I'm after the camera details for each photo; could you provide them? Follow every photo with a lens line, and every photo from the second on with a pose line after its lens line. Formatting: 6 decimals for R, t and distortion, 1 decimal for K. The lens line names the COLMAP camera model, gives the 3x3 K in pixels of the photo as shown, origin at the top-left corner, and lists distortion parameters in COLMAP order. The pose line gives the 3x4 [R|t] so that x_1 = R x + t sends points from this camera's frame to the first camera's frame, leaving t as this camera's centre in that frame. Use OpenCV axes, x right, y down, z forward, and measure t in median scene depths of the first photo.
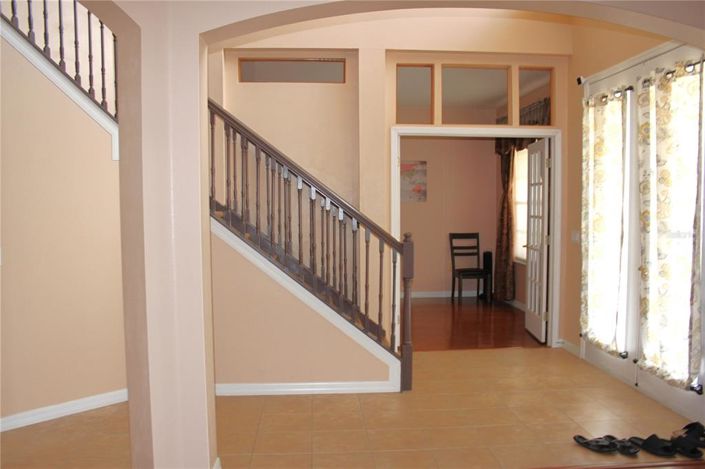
lens RADIAL K [[583.9, 0, 355.1], [0, 583.9, 246.7], [0, 0, 1]] dist [-0.163644, 0.154652]
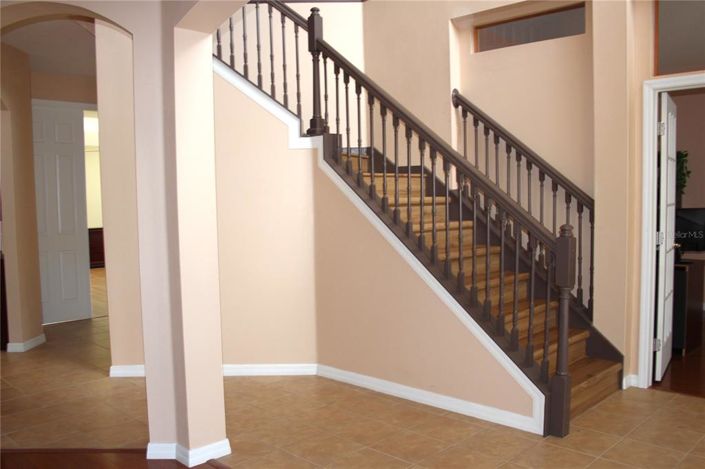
lens RADIAL K [[583.9, 0, 355.1], [0, 583.9, 246.7], [0, 0, 1]] dist [-0.163644, 0.154652]
pose [[0.686069, 0.051490, -0.725712, 0.431757], [-0.041500, 0.998638, 0.031622, -0.006385], [0.726352, 0.008422, 0.687272, 0.316327]]
